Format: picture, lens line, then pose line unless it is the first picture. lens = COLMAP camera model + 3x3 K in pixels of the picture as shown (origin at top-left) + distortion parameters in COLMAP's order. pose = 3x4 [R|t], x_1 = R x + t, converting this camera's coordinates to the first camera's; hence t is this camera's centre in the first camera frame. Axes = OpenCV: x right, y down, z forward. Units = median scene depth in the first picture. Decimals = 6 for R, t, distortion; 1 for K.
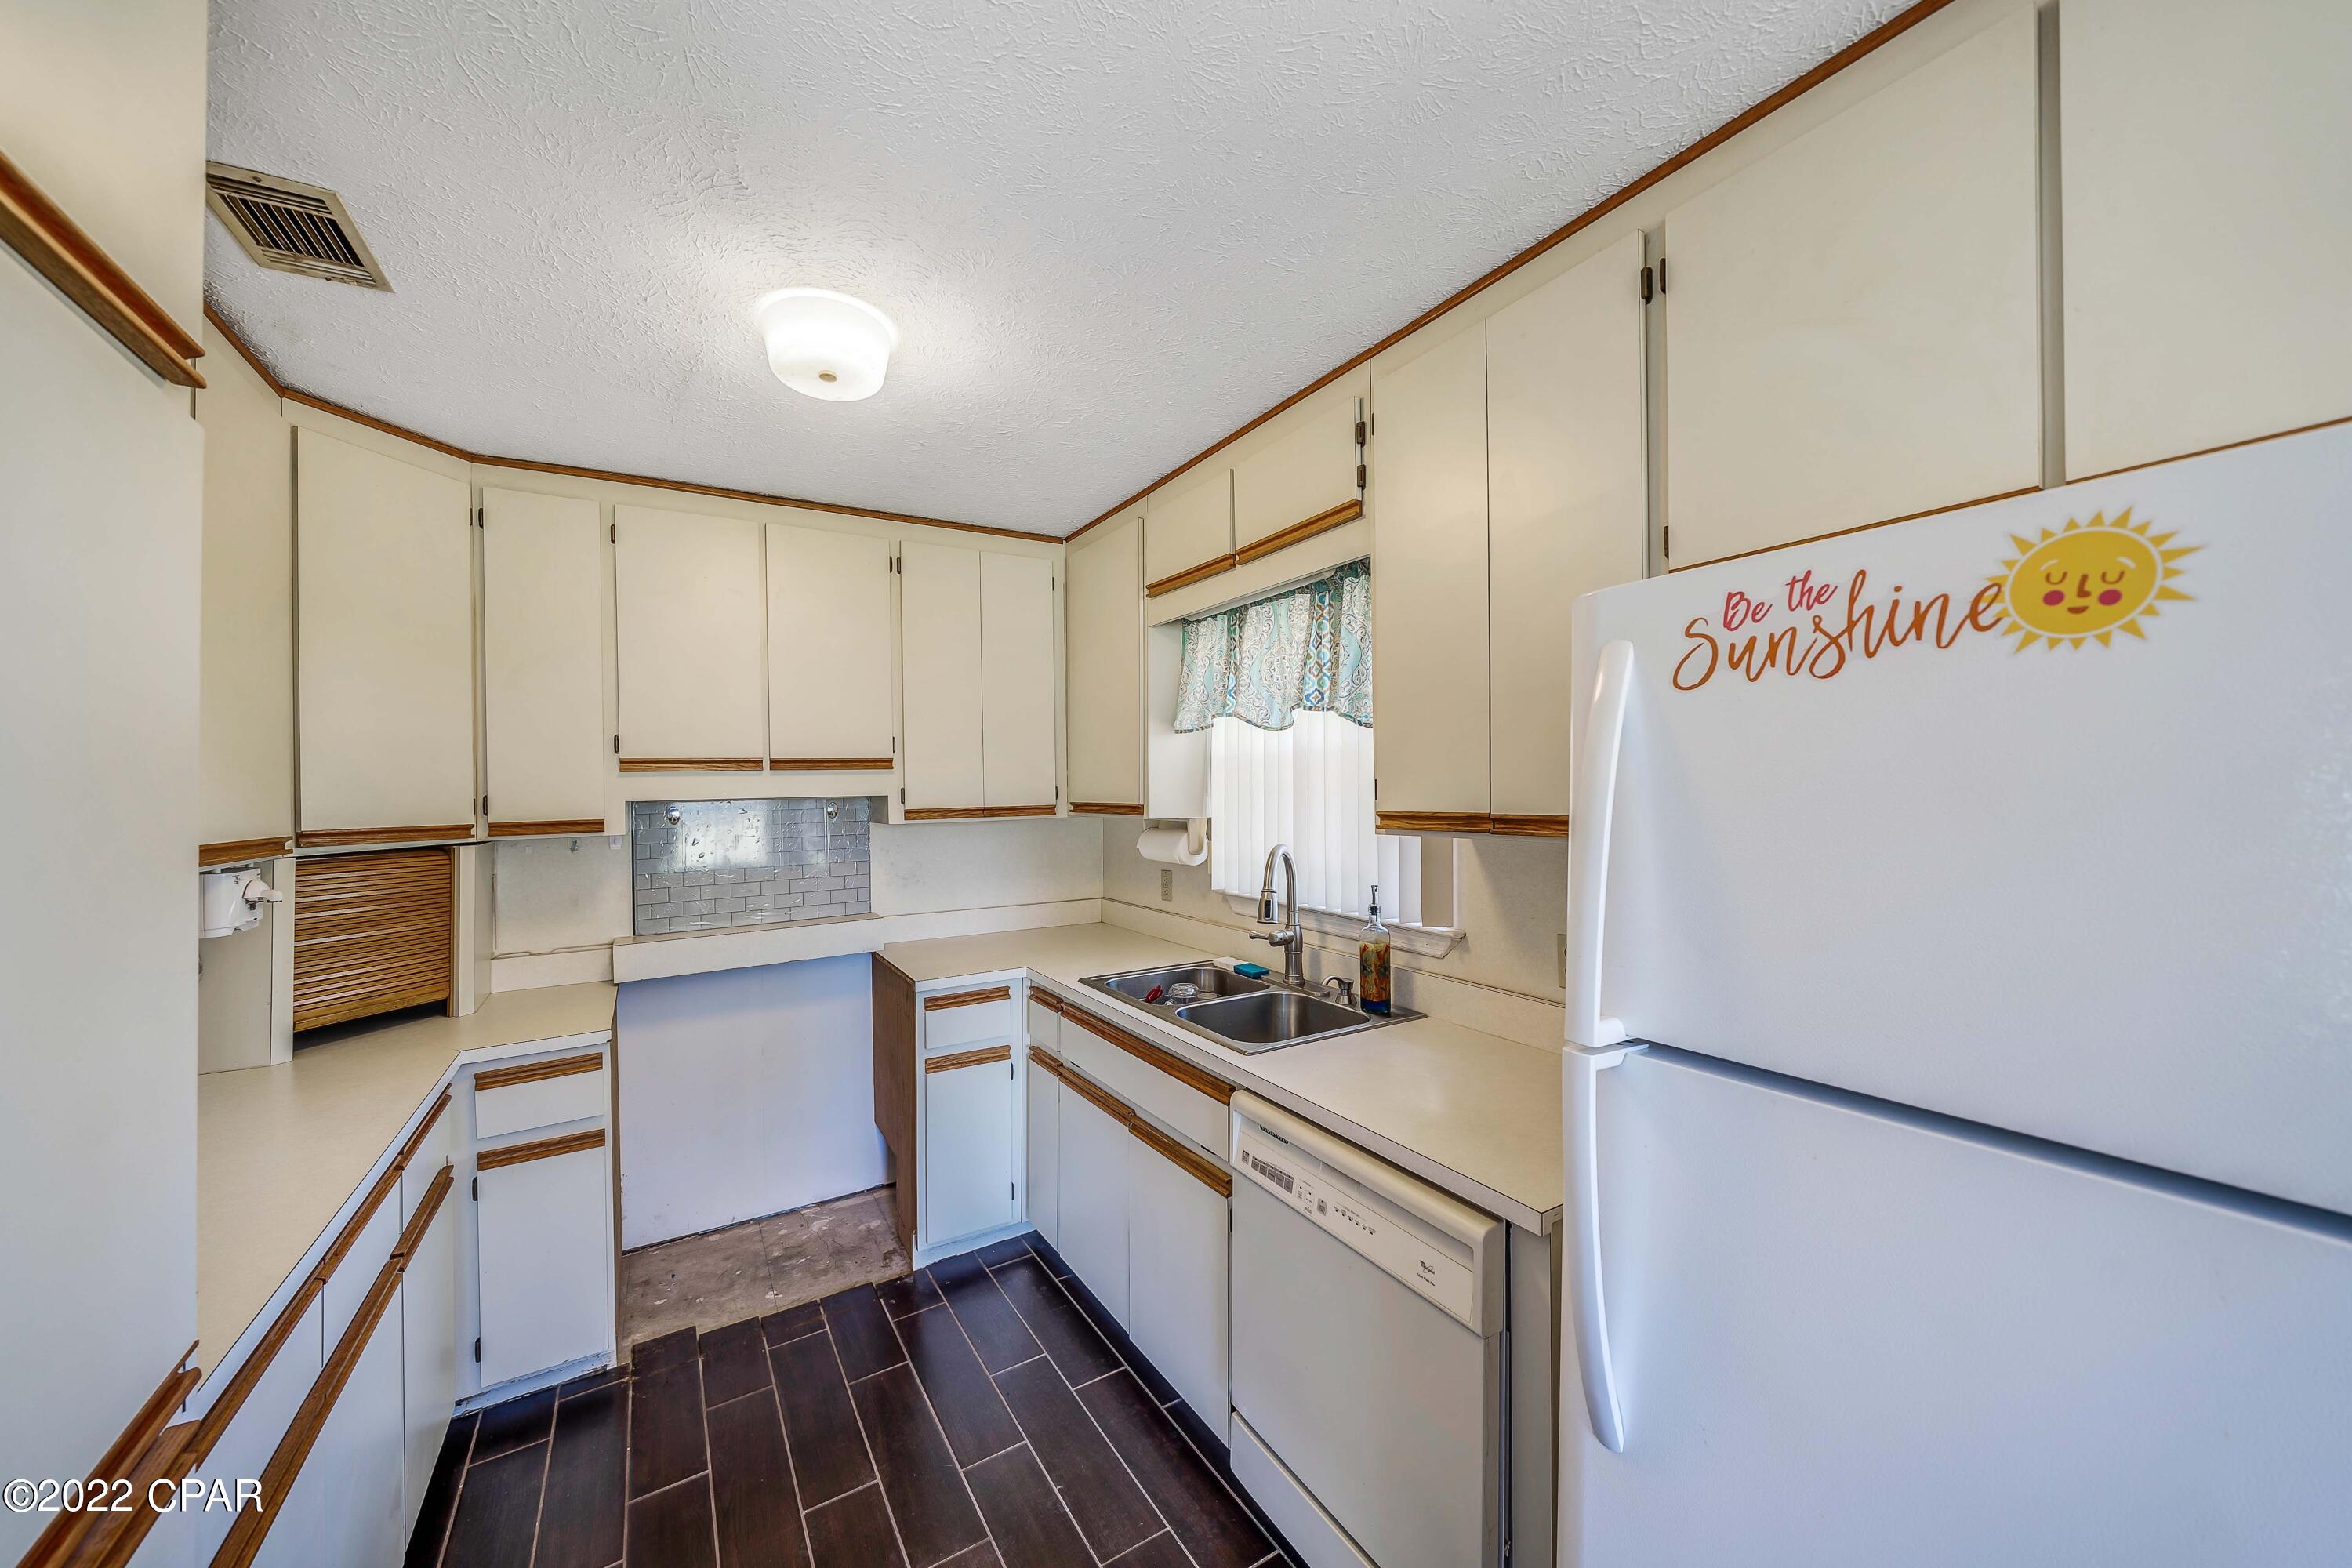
lens RADIAL K [[820.3, 0, 1197.3], [0, 820.3, 792.3], [0, 0, 1]] dist [0.000351, 0.000048]
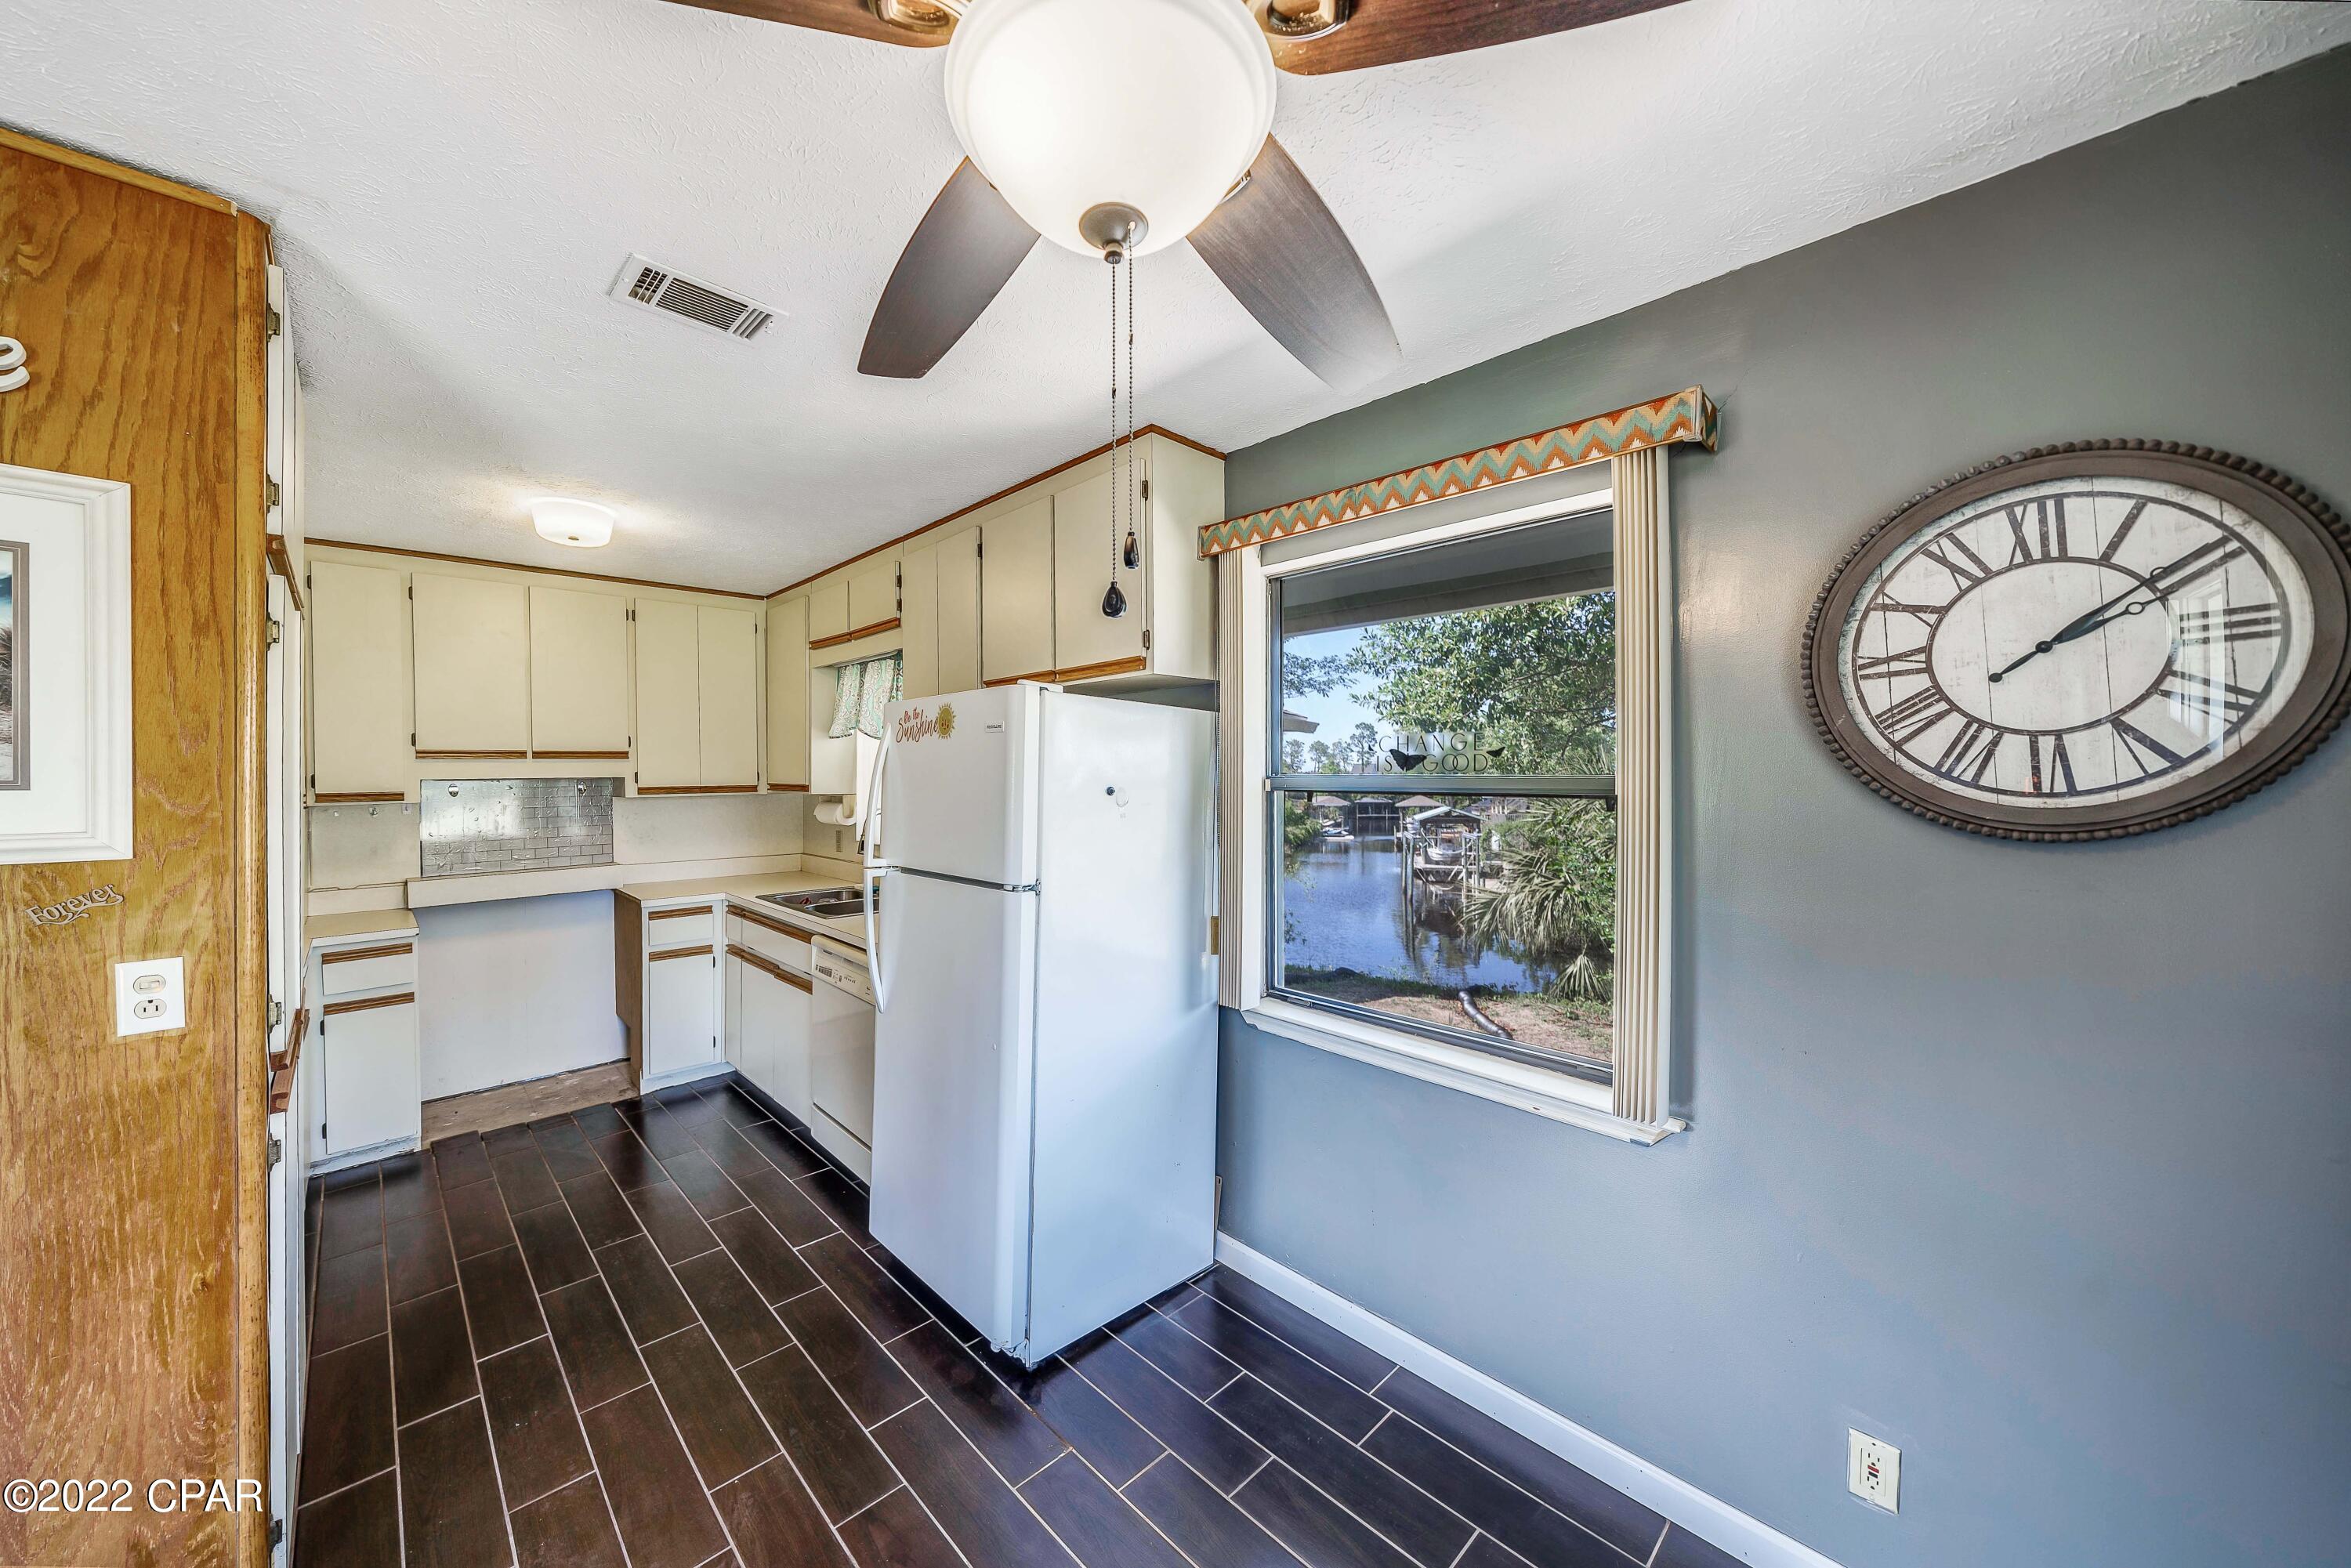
lens RADIAL K [[816.8, 0, 1164.0], [0, 816.8, 787.0], [0, 0, 1]] dist [-0.002277, -0.000157]
pose [[0.982416, 0.006645, 0.186586, 0.311834], [-0.008539, 0.999920, 0.009351, -0.000631], [-0.186509, -0.010780, 0.982394, -0.636181]]
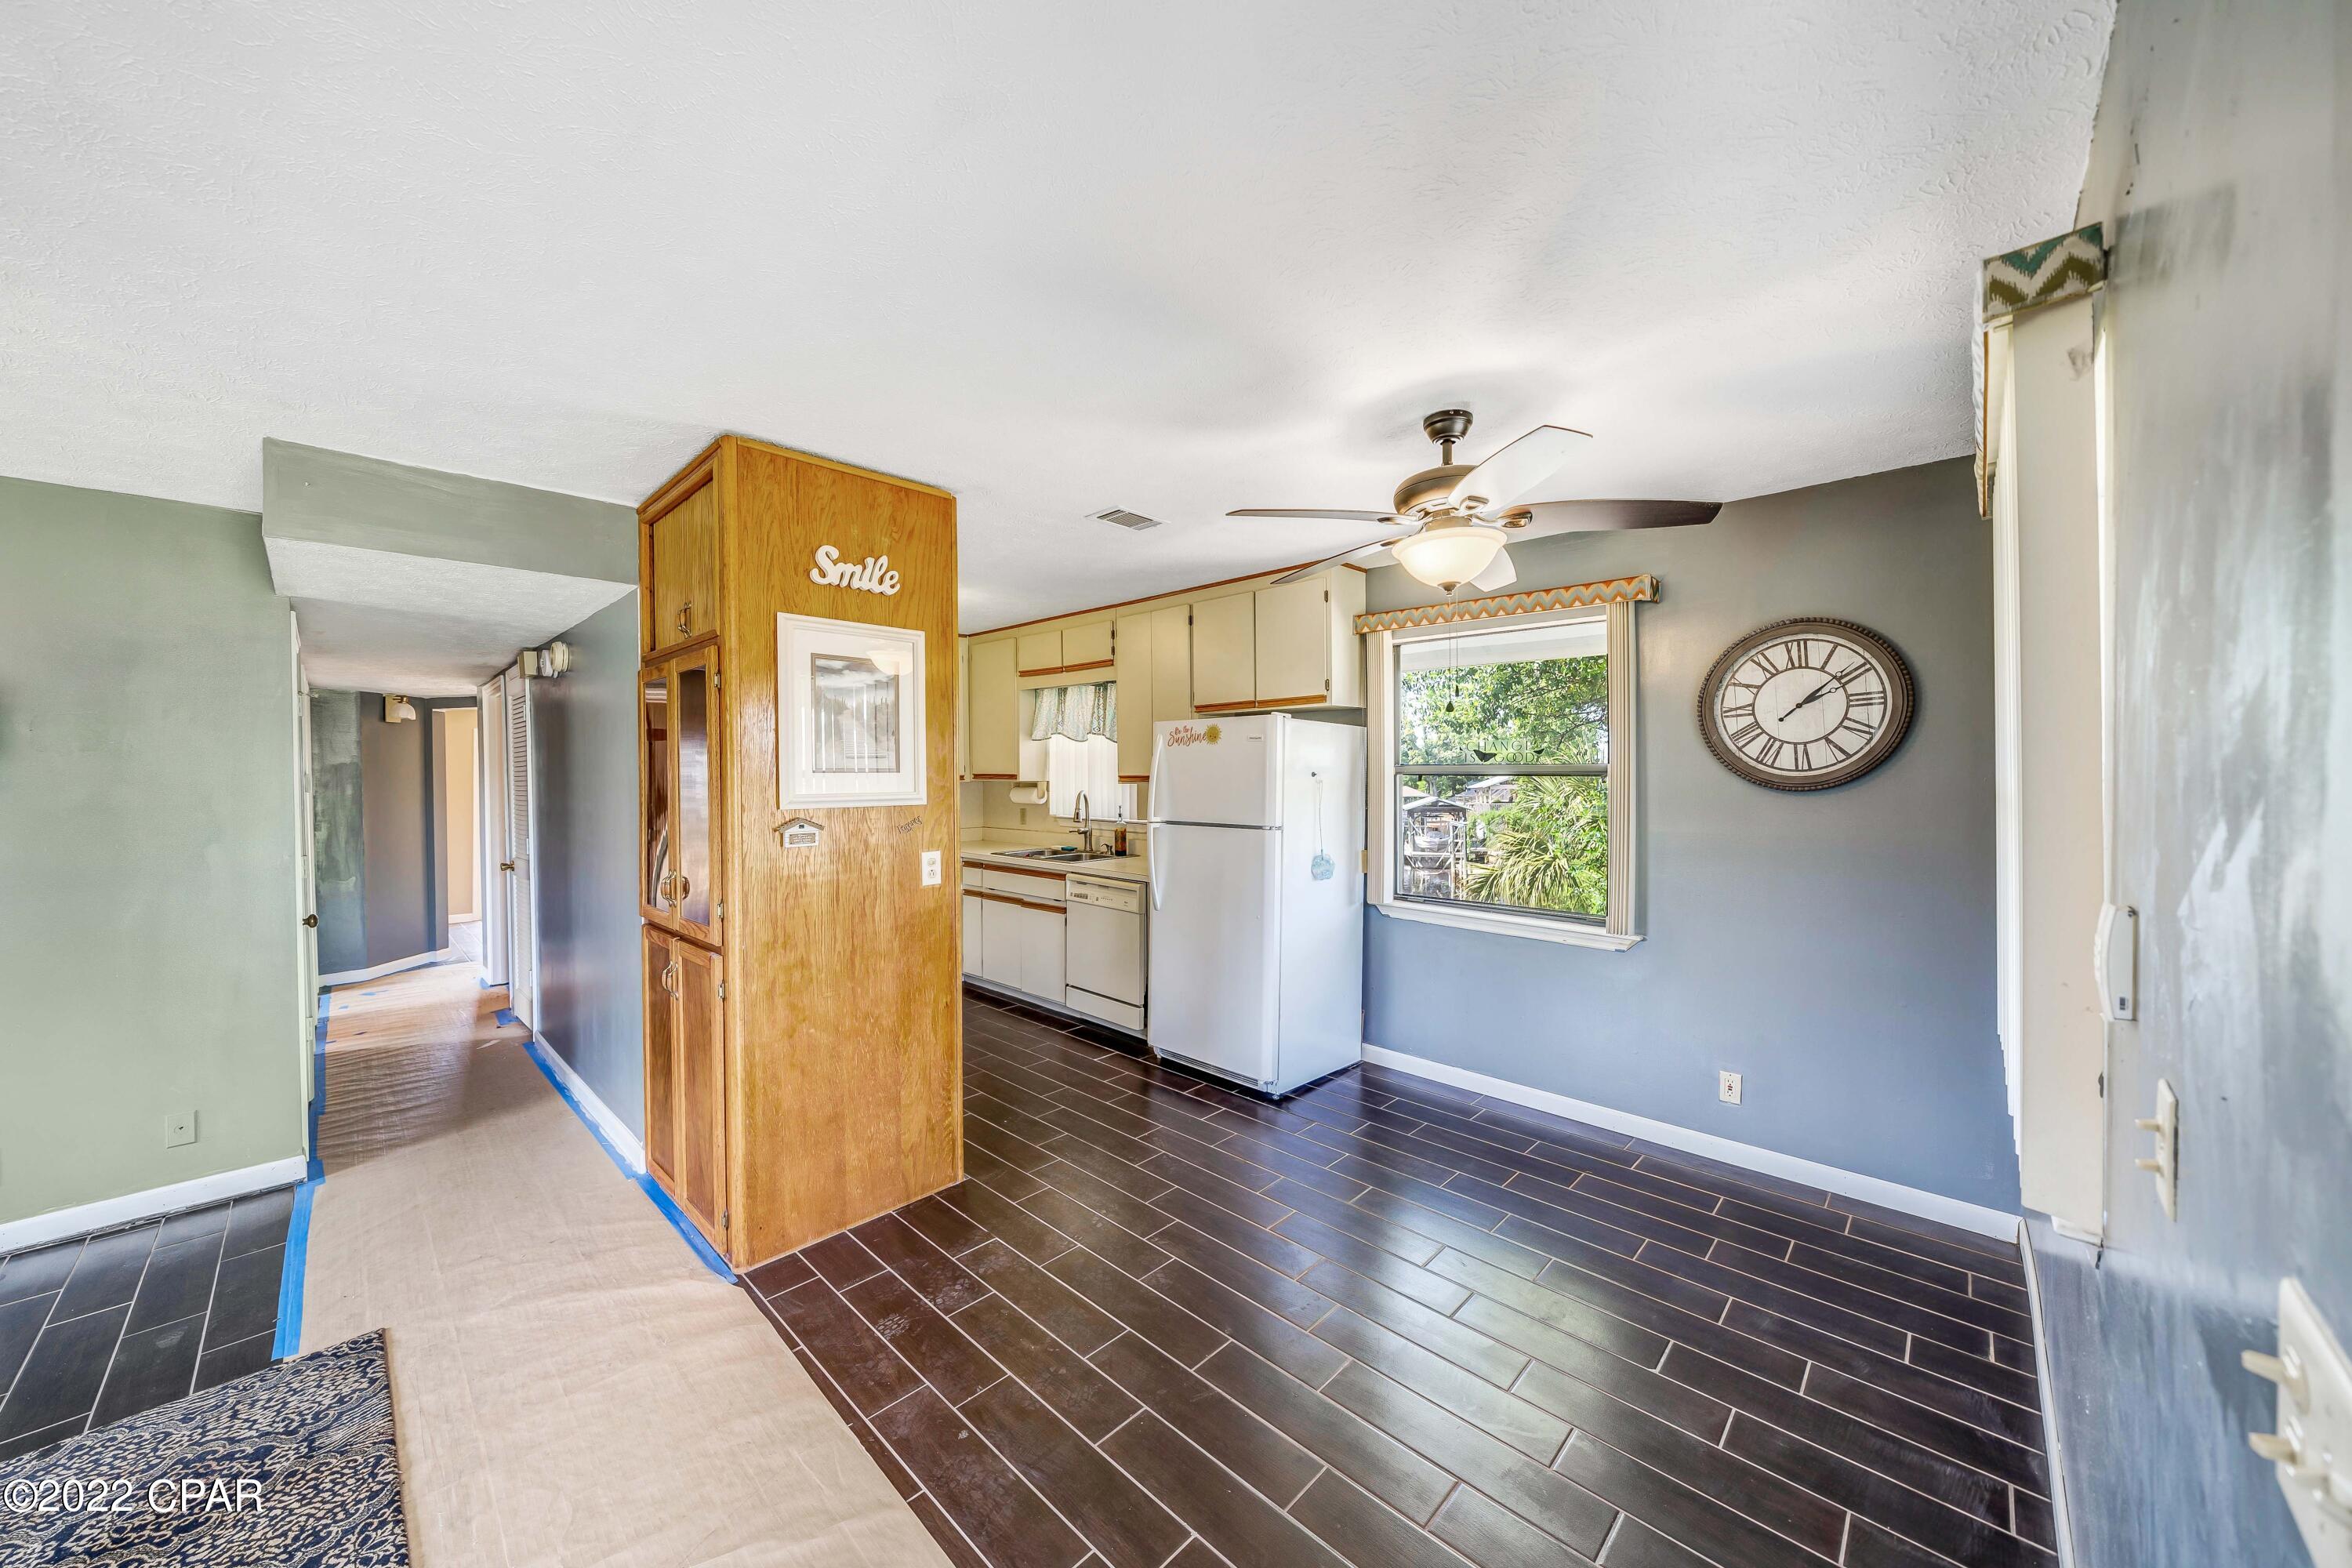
lens RADIAL K [[807.3, 0, 1137.3], [0, 807.3, 788.1], [0, 0, 1]] dist [-0.003156, 0.000080]
pose [[0.984060, 0.000074, 0.177834, -0.136327], [-0.003528, 0.999811, 0.019111, 0.009693], [-0.177799, -0.019433, 0.983875, -1.145999]]
